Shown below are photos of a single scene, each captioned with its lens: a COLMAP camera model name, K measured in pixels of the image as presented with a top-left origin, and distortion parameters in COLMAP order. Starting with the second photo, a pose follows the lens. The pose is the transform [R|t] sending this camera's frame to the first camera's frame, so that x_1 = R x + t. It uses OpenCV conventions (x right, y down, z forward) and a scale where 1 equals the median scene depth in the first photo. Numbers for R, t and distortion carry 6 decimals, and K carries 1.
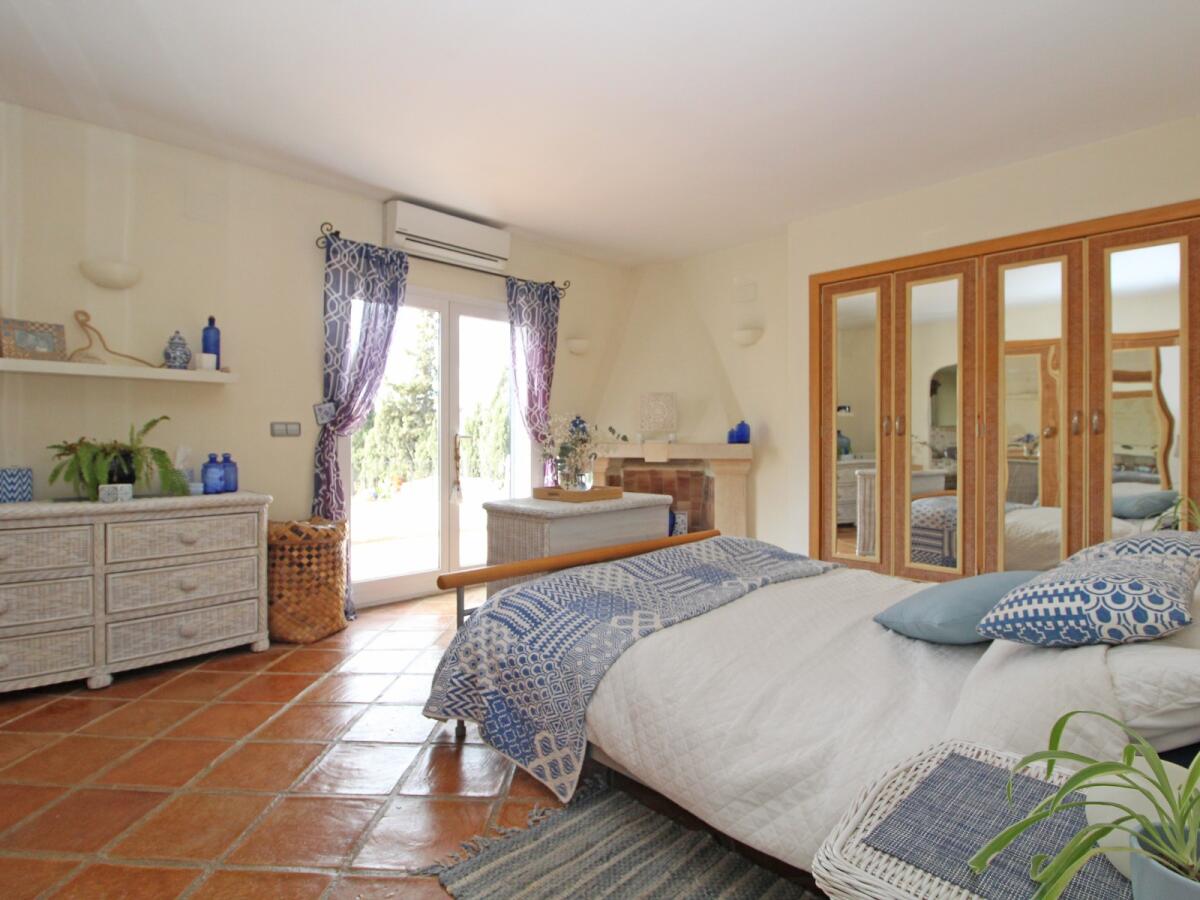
lens RADIAL K [[611.8, 0, 600.0], [0, 611.8, 450.0], [0, 0, 1]] dist [-0.043879, -0.000314]
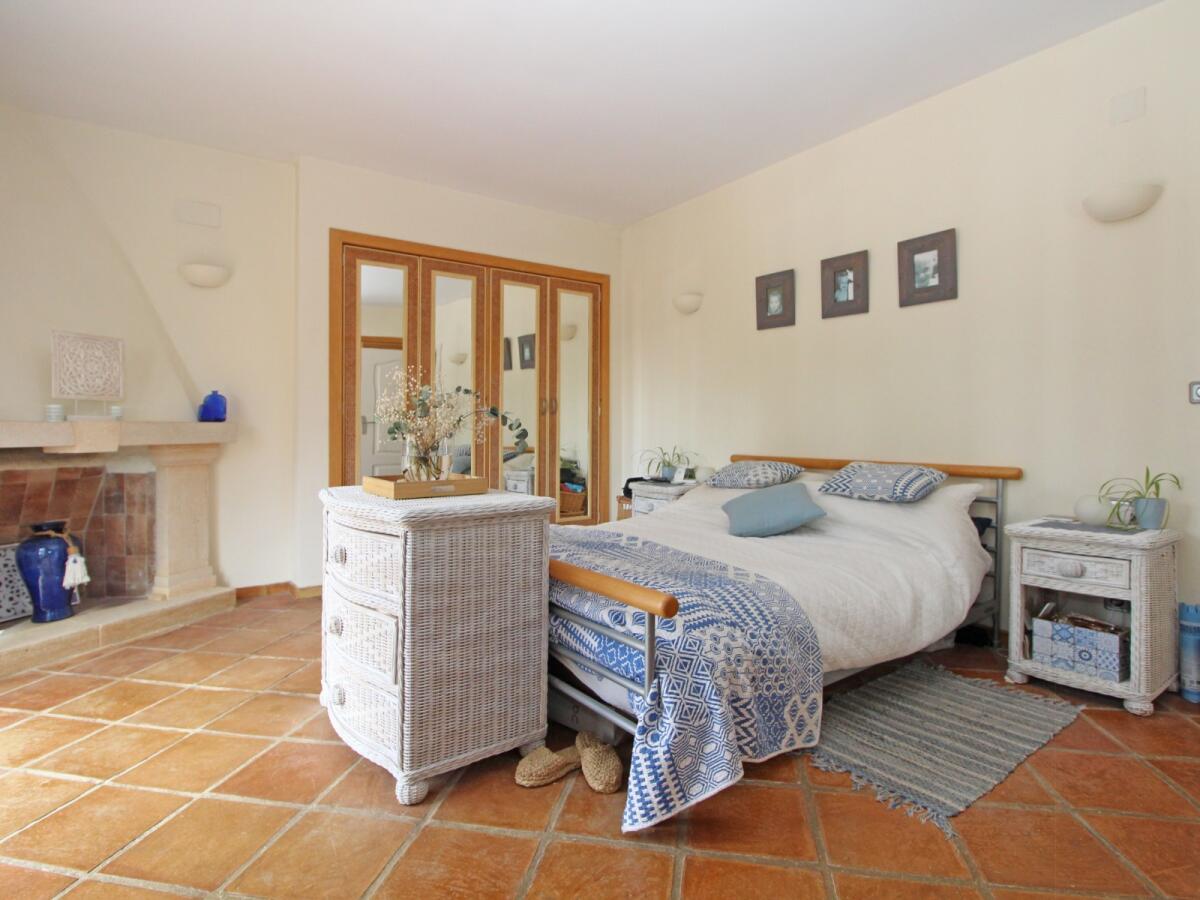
lens RADIAL K [[648.7, 0, 598.7], [0, 648.7, 428.1], [0, 0, 1]] dist [-0.001533, -0.001962]
pose [[0.136459, -0.003710, 0.990639, -0.533855], [0.014751, 0.999890, 0.001713, 0.002215], [-0.990536, 0.014380, 0.136499, 0.512597]]
